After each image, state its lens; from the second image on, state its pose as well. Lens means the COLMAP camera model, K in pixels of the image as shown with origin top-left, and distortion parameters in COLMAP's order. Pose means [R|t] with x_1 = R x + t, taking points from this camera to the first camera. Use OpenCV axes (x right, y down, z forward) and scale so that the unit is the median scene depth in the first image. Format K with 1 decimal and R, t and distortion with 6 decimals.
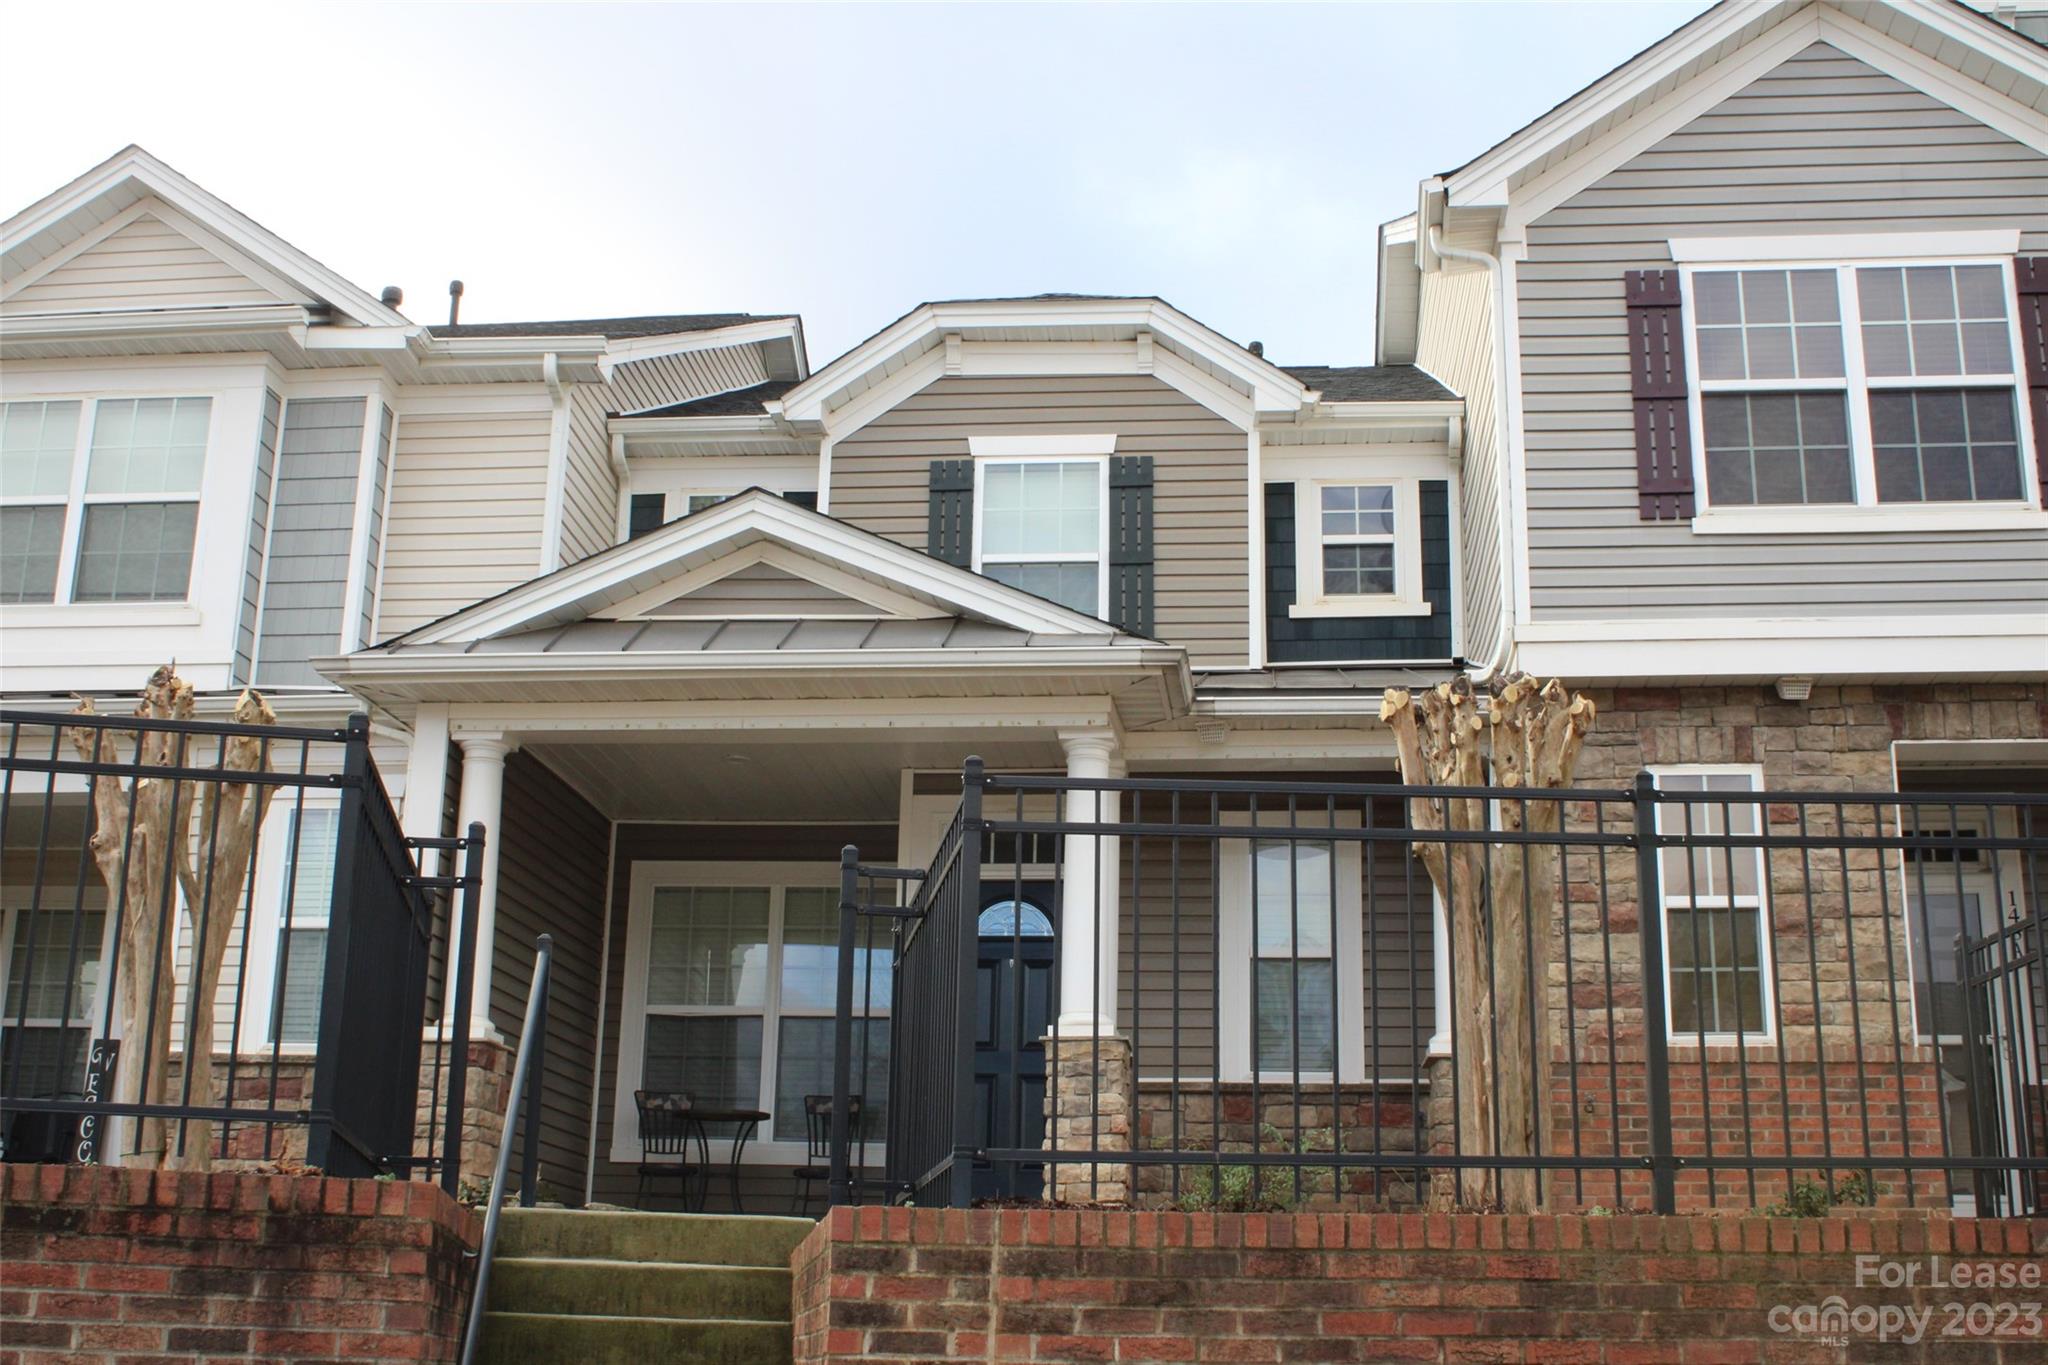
lens RADIAL K [[2393.2, 0, 1022.7], [0, 2393.2, 684.8], [0, 0, 1]] dist [-0.065123, 0.000000]
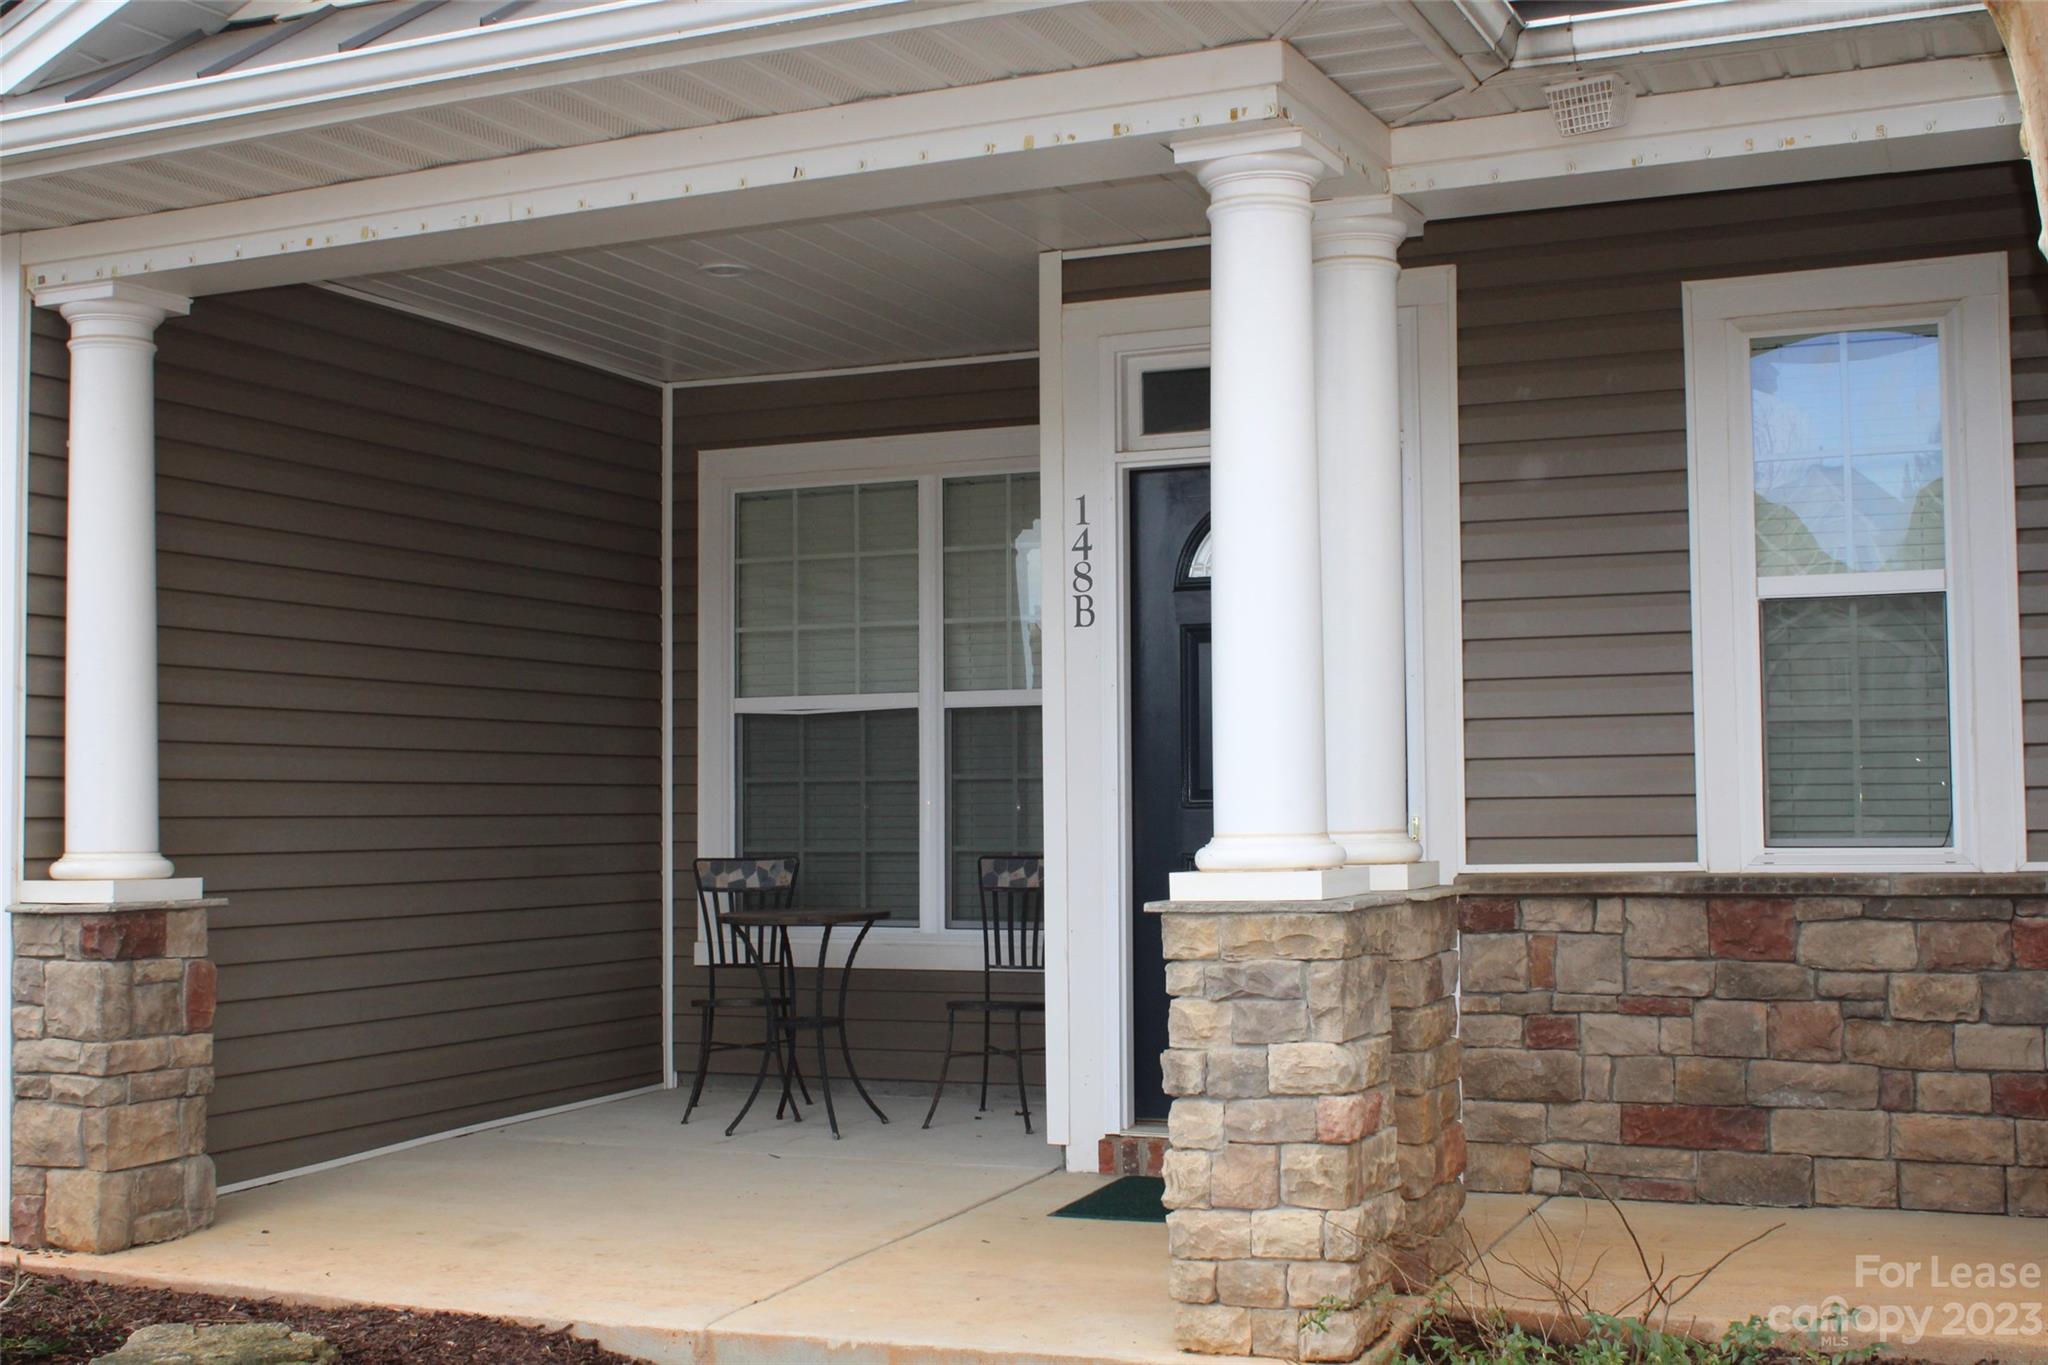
lens RADIAL K [[2393.2, 0, 1025.0], [0, 2393.2, 684.2], [0, 0, 1]] dist [-0.065123, 0.000000]
pose [[0.952302, -0.047626, -0.301419, 0.103611], [0.114315, 0.971497, 0.207666, 0.020299], [0.282937, -0.232217, 0.930603, 0.563851]]
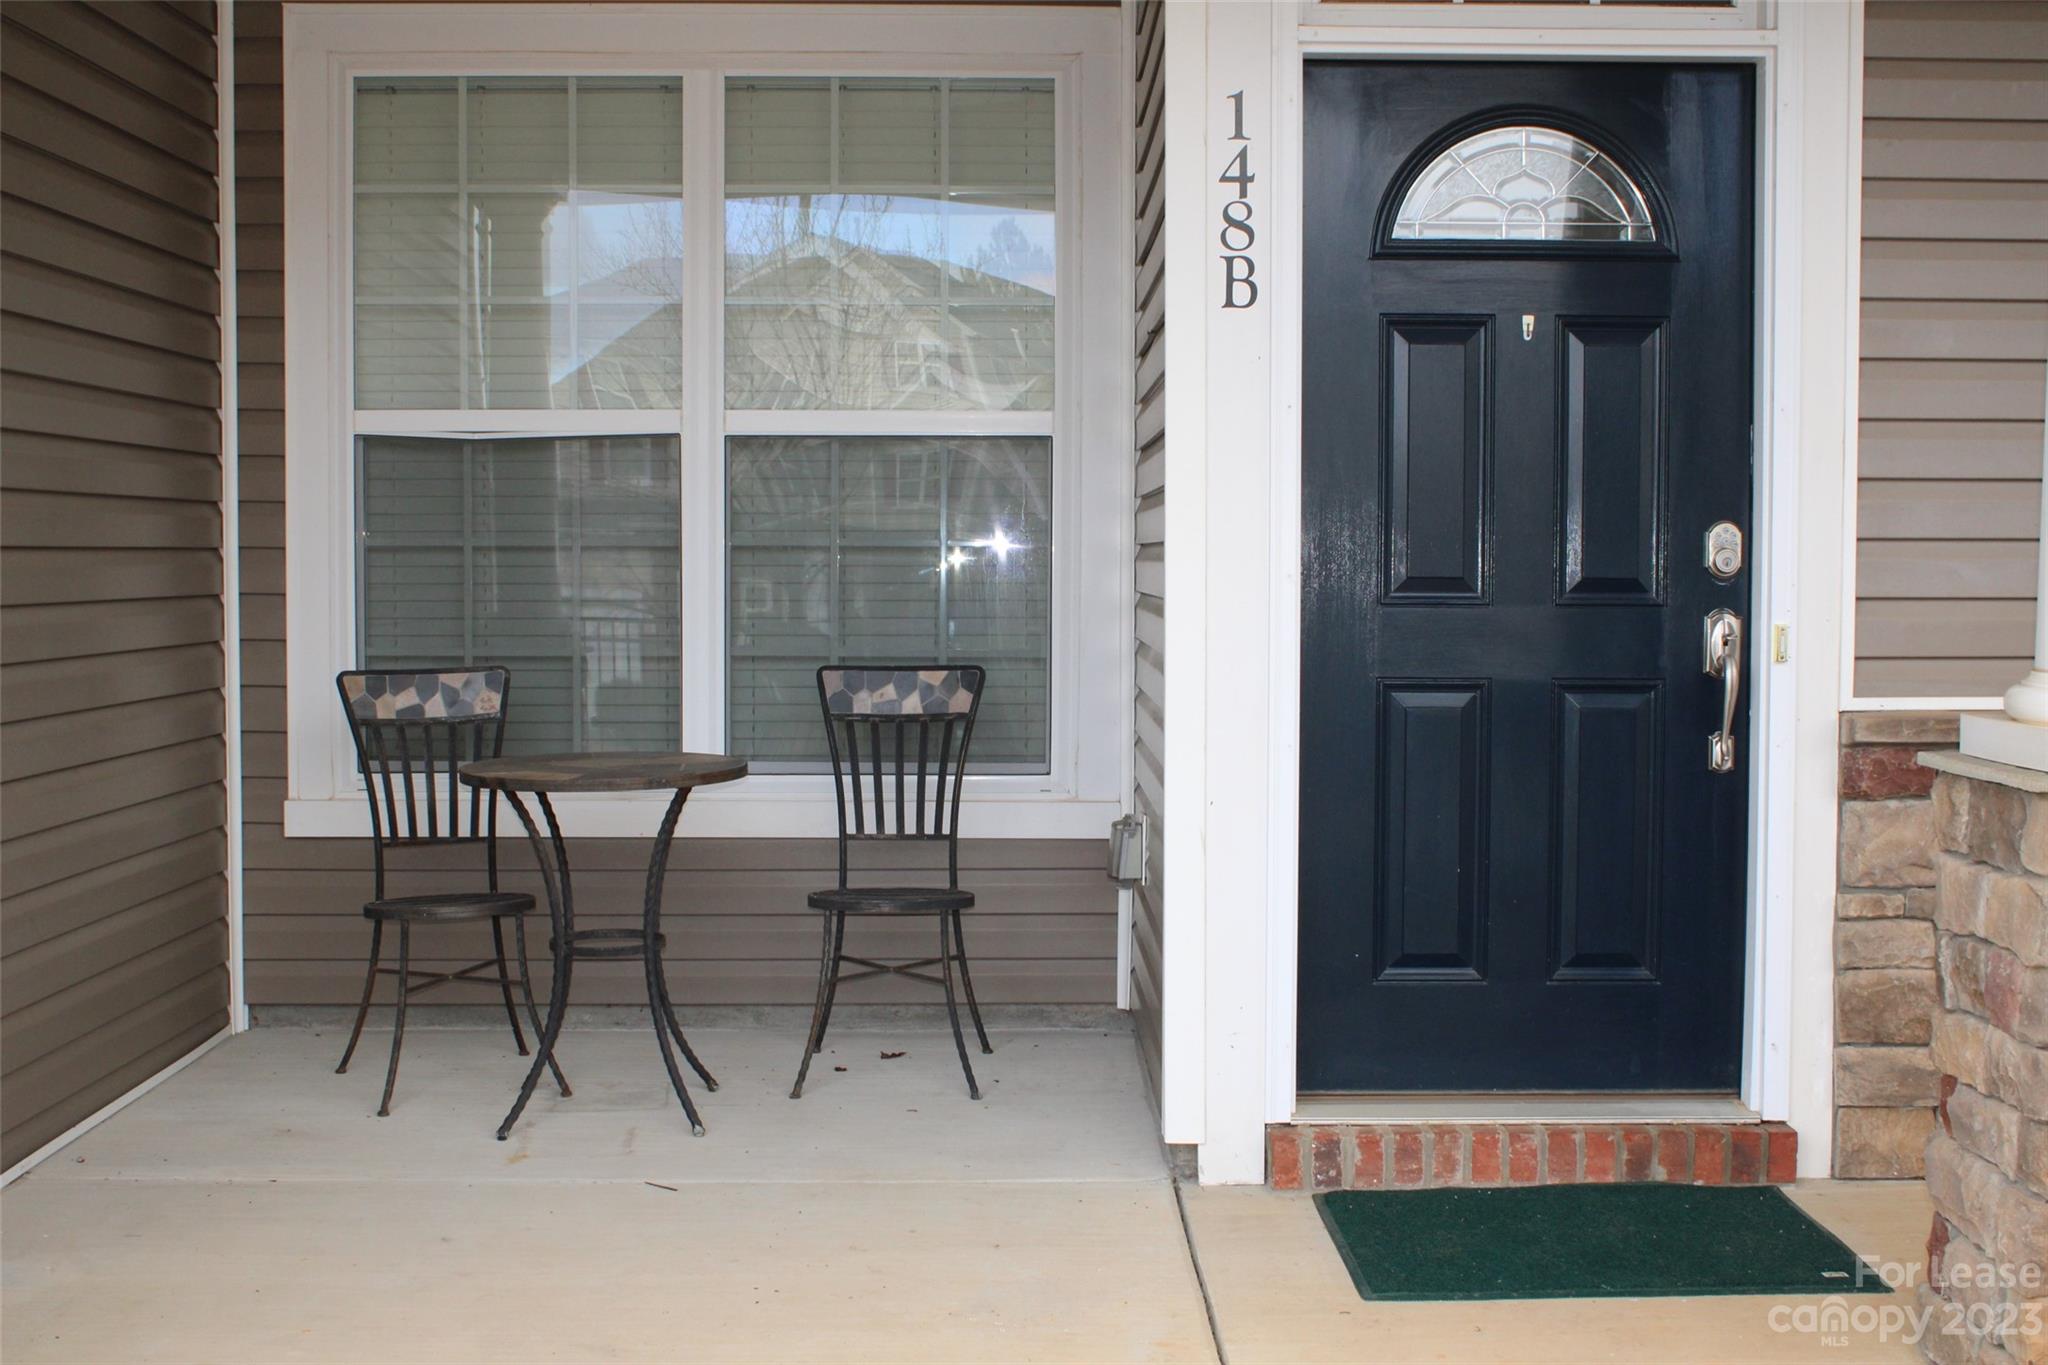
lens RADIAL K [[2393.2, 0, 1028.7], [0, 2393.2, 675.0], [0, 0, 1]] dist [-0.065123, 0.000000]
pose [[0.993139, -0.025501, 0.114128, -0.116027], [-0.013139, 0.945422, 0.325584, 0.062762], [-0.116202, -0.324849, 0.938600, 0.752806]]
